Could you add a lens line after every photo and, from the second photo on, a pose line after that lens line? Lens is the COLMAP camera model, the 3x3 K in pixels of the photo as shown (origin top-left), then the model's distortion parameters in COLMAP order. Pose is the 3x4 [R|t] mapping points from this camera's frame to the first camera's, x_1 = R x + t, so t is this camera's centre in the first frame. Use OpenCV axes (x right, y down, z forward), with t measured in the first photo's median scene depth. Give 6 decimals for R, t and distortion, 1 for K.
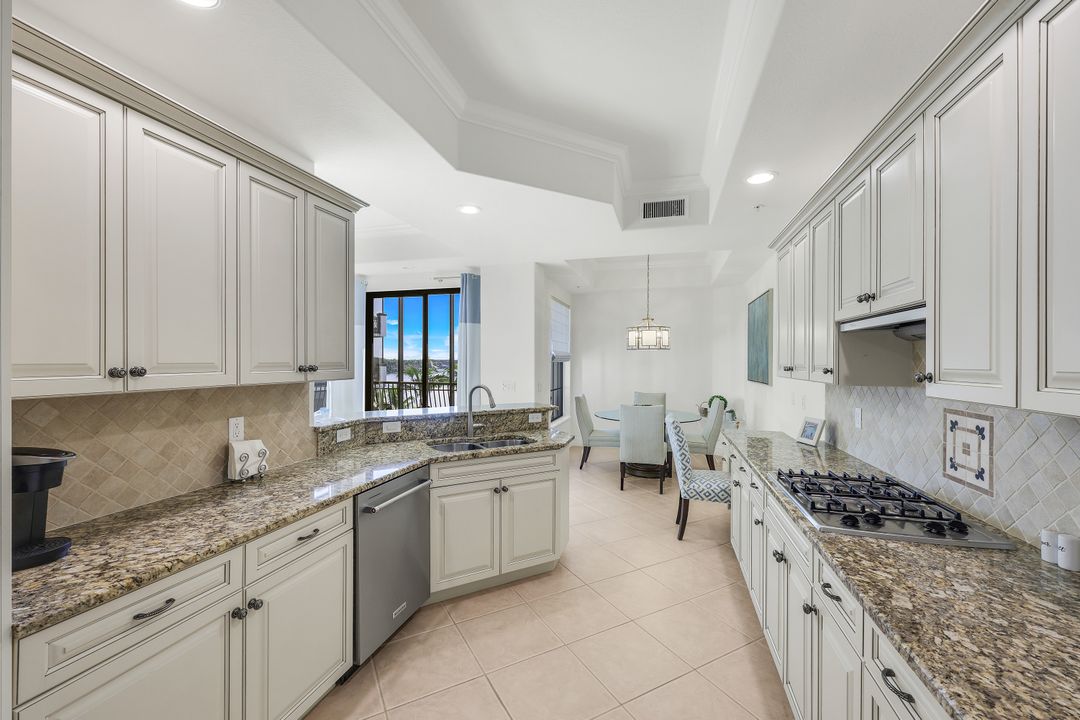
lens RADIAL K [[430.7, 0, 540.0], [0, 430.7, 360.0], [0, 0, 1]] dist [0.001297, 0.000044]
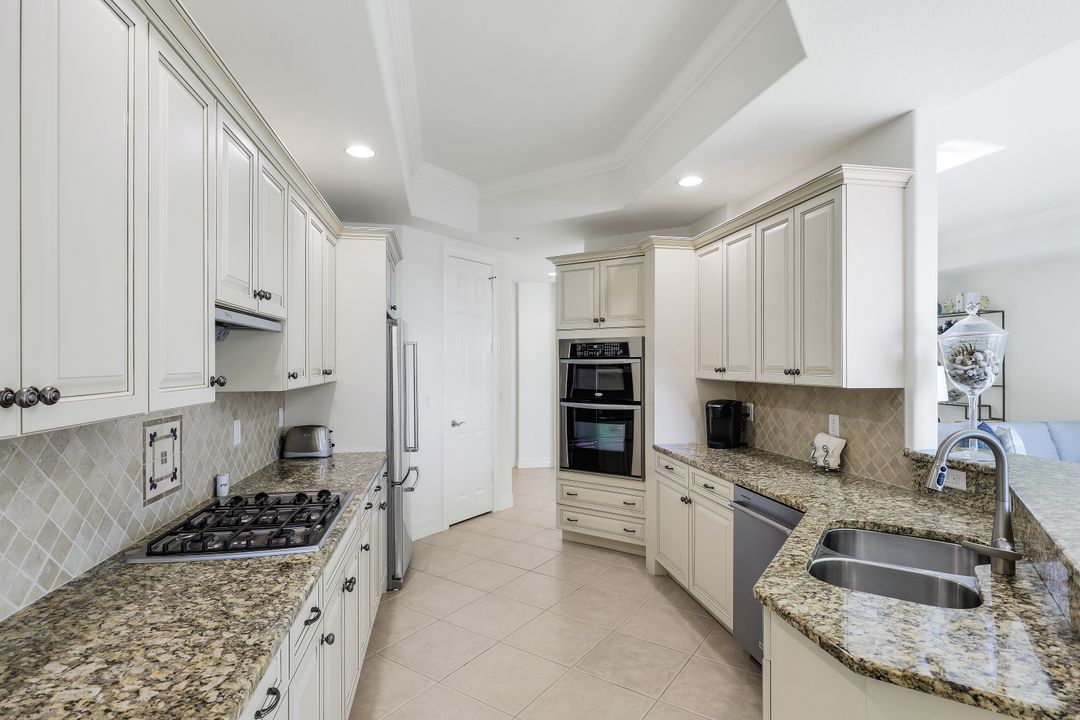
lens RADIAL K [[548.7, 0, 540.0], [0, 548.7, 360.0], [0, 0, 1]] dist [0.000047, -0.000005]
pose [[-0.897717, -0.004452, -0.440550, 0.539968], [-0.001215, 0.999970, -0.007629, 0.001400], [0.440571, -0.006313, -0.897695, 1.682411]]
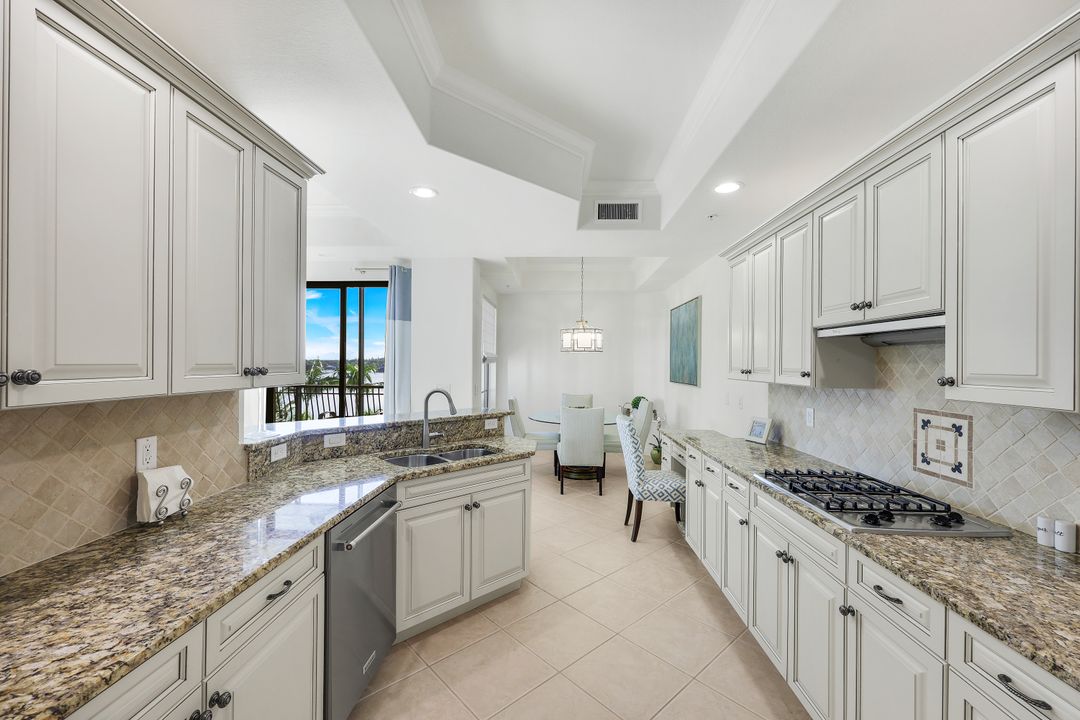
lens RADIAL K [[431.3, 0, 537.8], [0, 431.3, 360.5], [0, 0, 1]] dist [0.000274, 0.000477]
pose [[0.973705, 0.006800, 0.227713, -0.189540], [-0.006389, 0.999976, -0.002543, -0.001108], [-0.227725, 0.001022, 0.973725, 0.107375]]
